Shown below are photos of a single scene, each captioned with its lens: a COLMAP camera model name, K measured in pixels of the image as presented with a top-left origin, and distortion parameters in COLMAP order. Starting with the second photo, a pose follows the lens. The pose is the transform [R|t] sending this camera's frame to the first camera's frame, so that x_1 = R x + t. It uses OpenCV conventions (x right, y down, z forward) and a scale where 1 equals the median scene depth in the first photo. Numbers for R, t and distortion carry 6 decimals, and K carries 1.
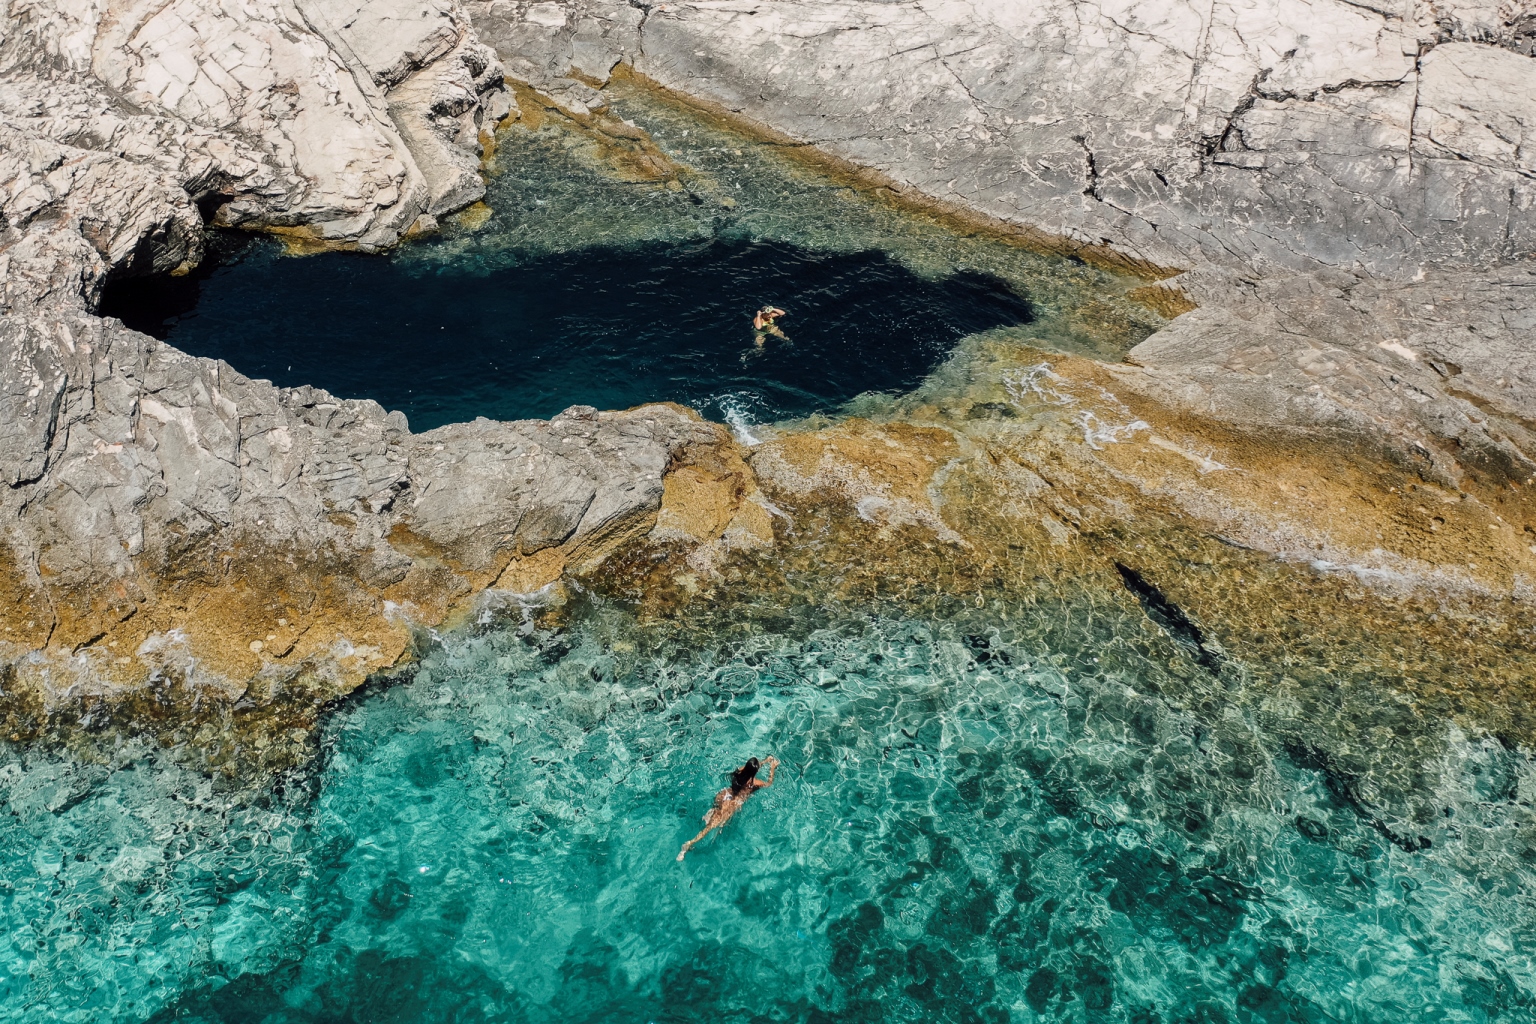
lens RADIAL K [[1370.6, 0, 648.5], [0, 1370.6, 451.6], [0, 0, 1]] dist [0.003473, -0.008837]
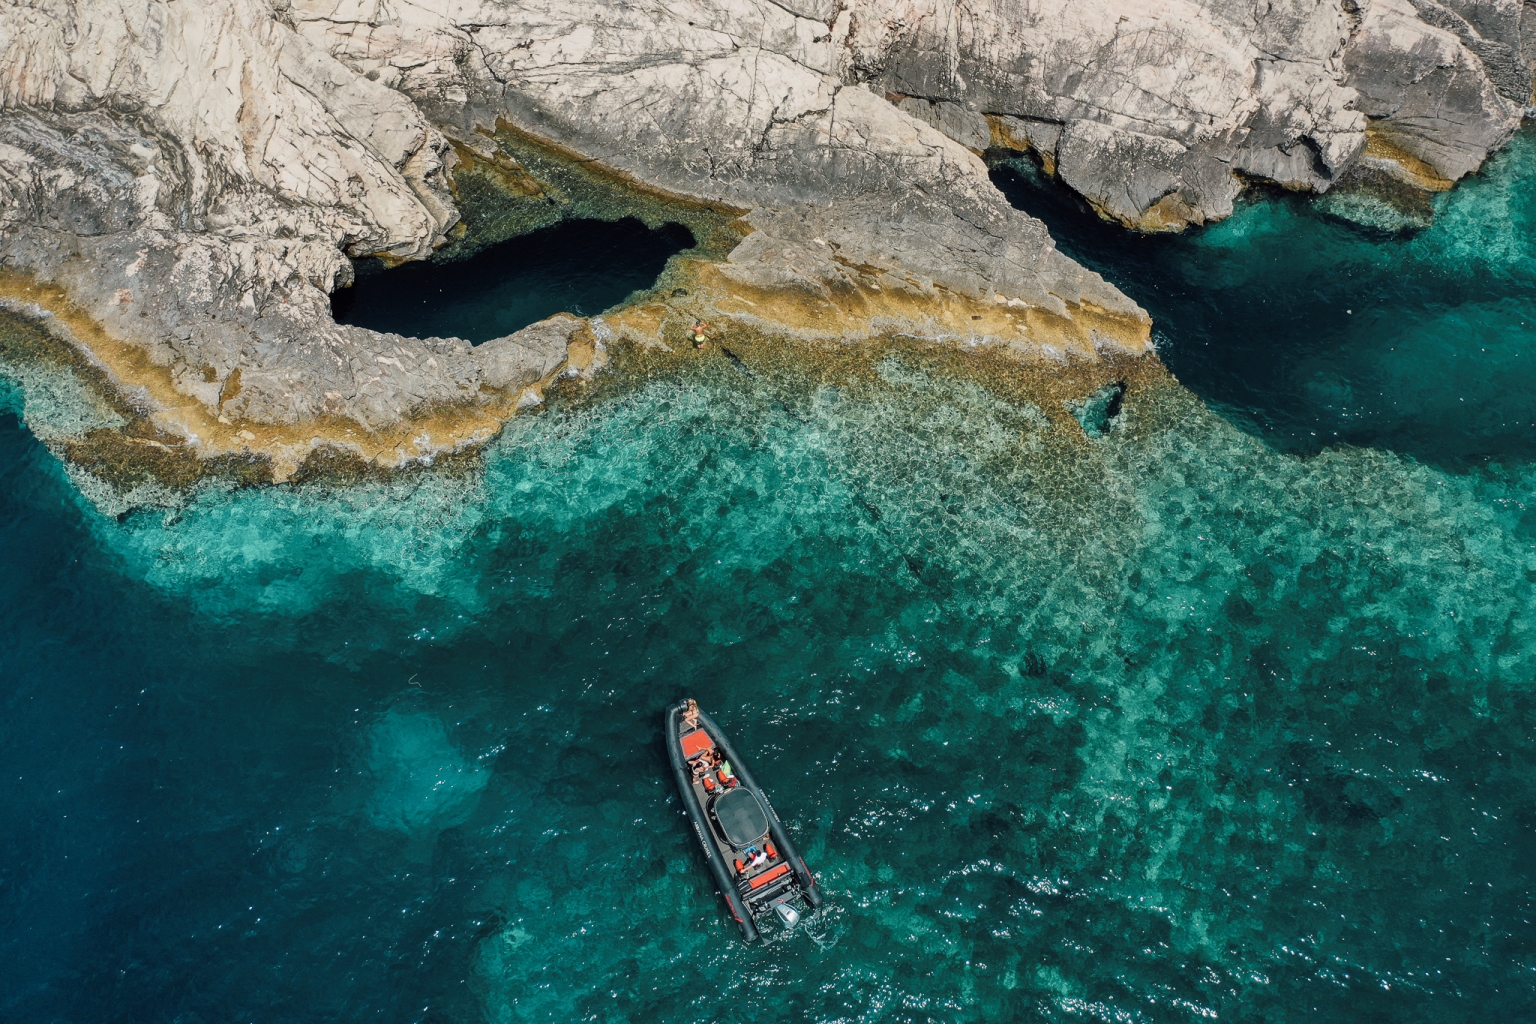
lens RADIAL K [[1197.6, 0, 760.6], [0, 1197.6, 509.5], [0, 0, 1]] dist [-0.000172, 0.003913]
pose [[0.969481, -0.214888, 0.118022, 0.028048], [0.163660, 0.925685, 0.341061, -0.358083], [-0.182541, -0.311337, 0.932603, -1.196698]]
